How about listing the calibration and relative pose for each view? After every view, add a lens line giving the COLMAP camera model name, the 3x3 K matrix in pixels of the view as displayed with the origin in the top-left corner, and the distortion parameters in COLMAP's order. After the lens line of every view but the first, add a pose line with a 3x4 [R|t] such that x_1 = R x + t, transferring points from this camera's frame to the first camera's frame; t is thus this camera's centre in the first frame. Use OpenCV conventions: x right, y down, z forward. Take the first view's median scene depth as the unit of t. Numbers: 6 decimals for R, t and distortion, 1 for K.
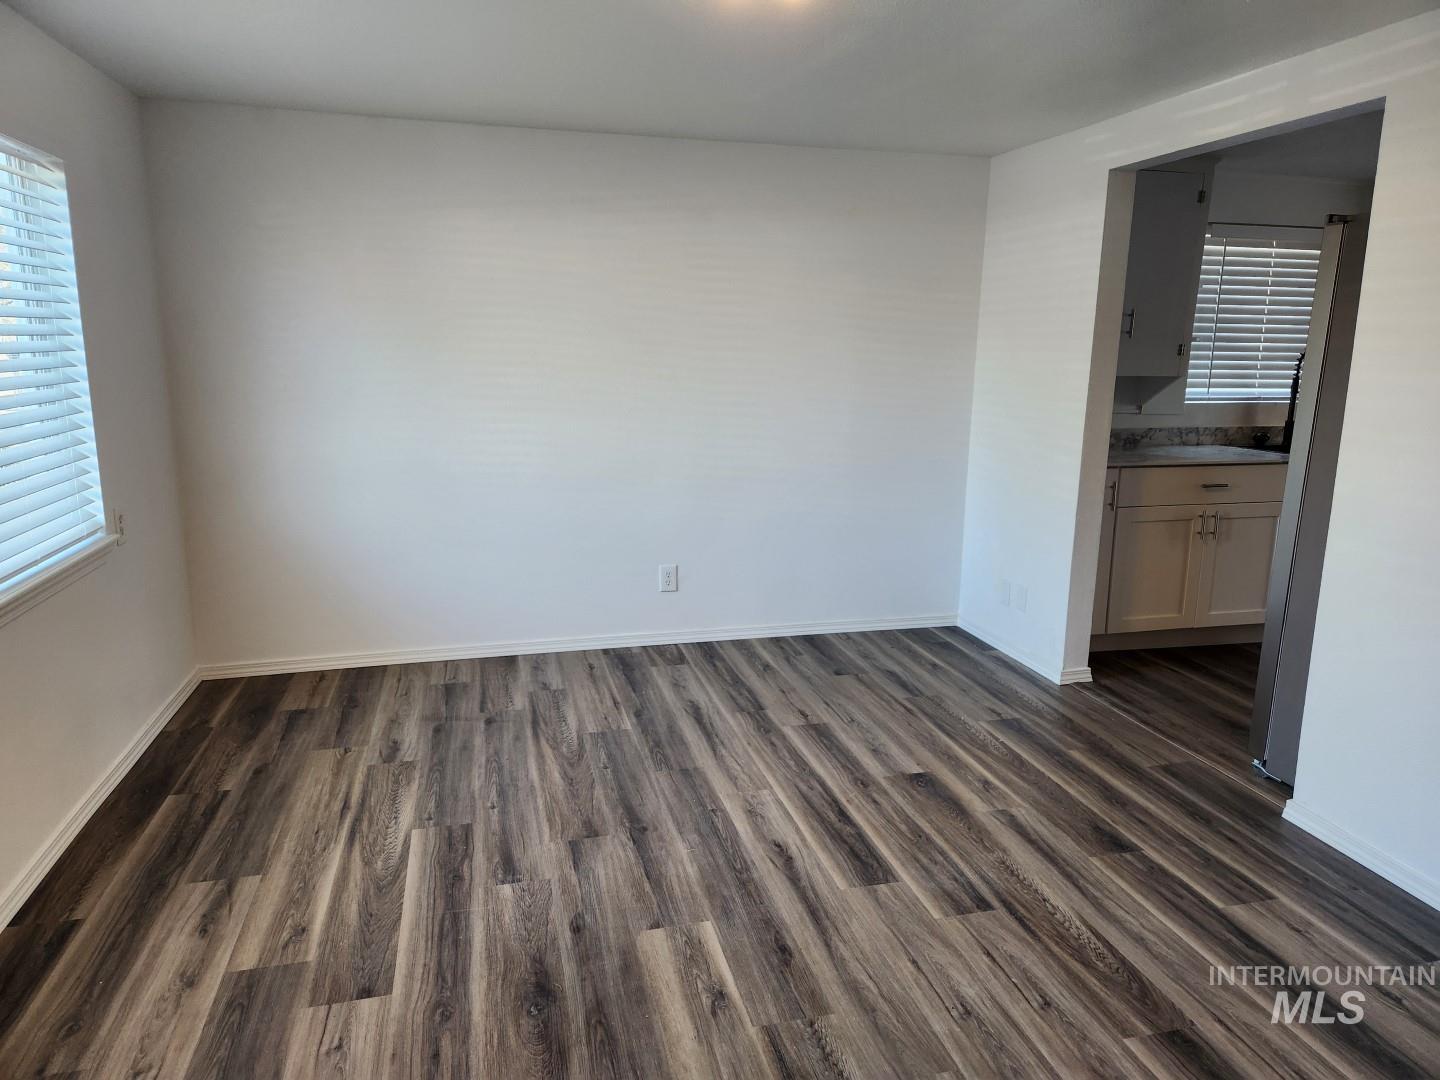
lens RADIAL K [[962.9, 0, 723.6], [0, 962.9, 536.8], [0, 0, 1]] dist [0.078007, -0.064897]
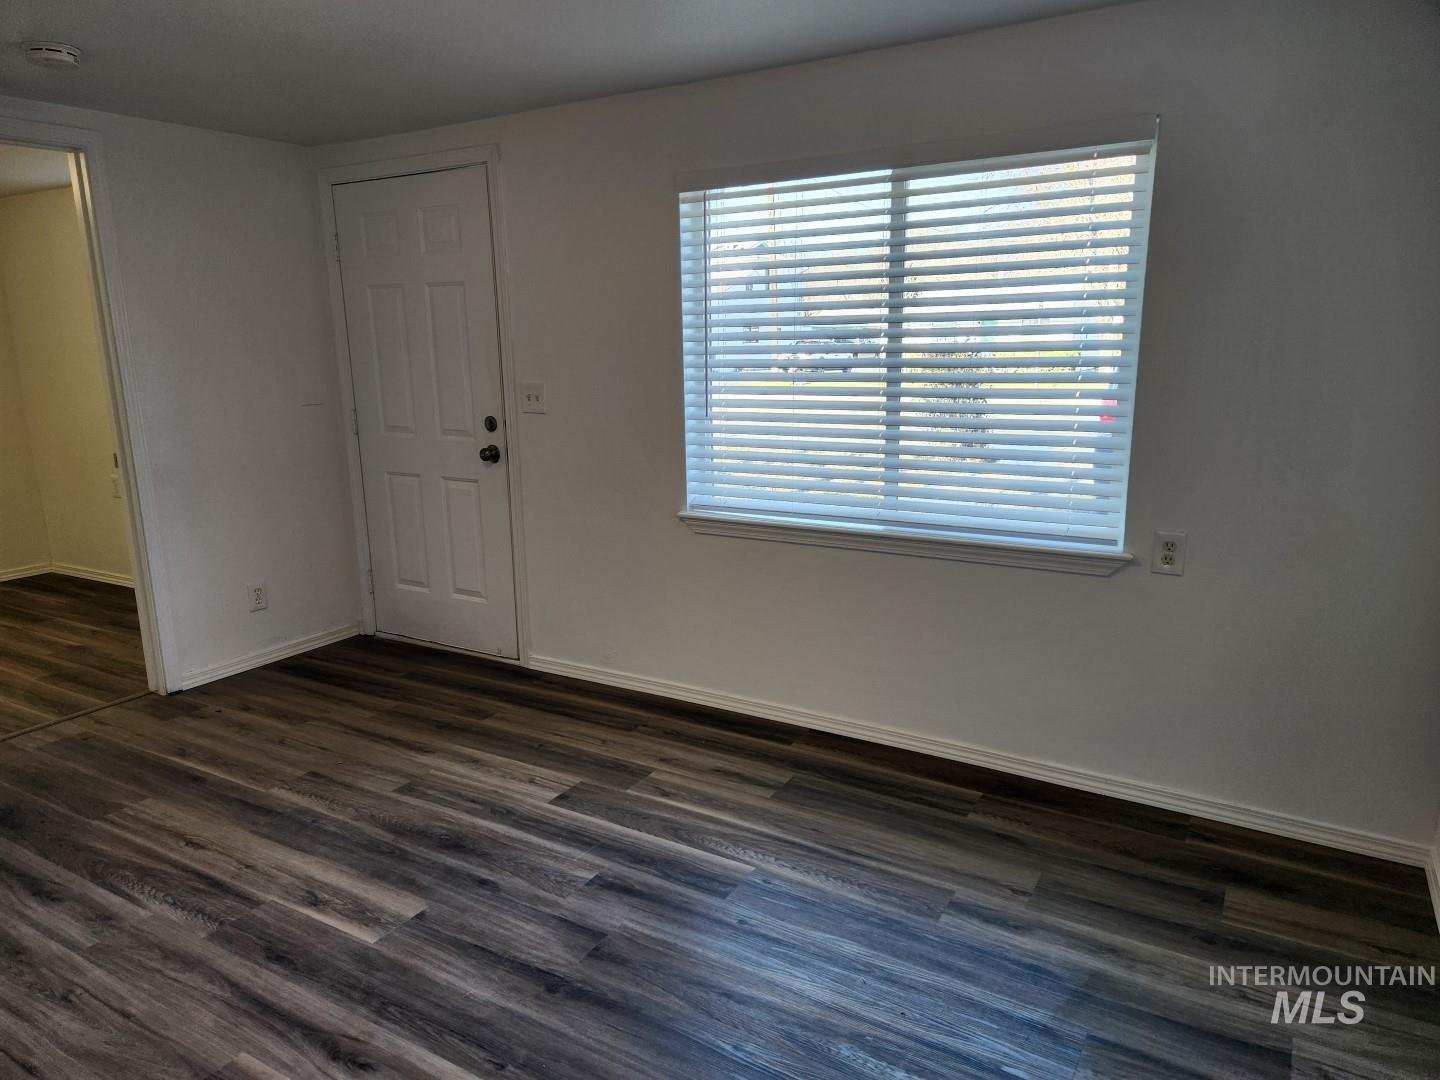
lens RADIAL K [[962.9, 0, 713.2], [0, 962.9, 543.8], [0, 0, 1]] dist [0.078007, -0.064897]
pose [[-0.714930, 0.144702, -0.684059, 0.307672], [-0.134552, 0.931591, 0.337689, -0.303567], [0.686127, 0.333465, -0.646553, 1.516584]]
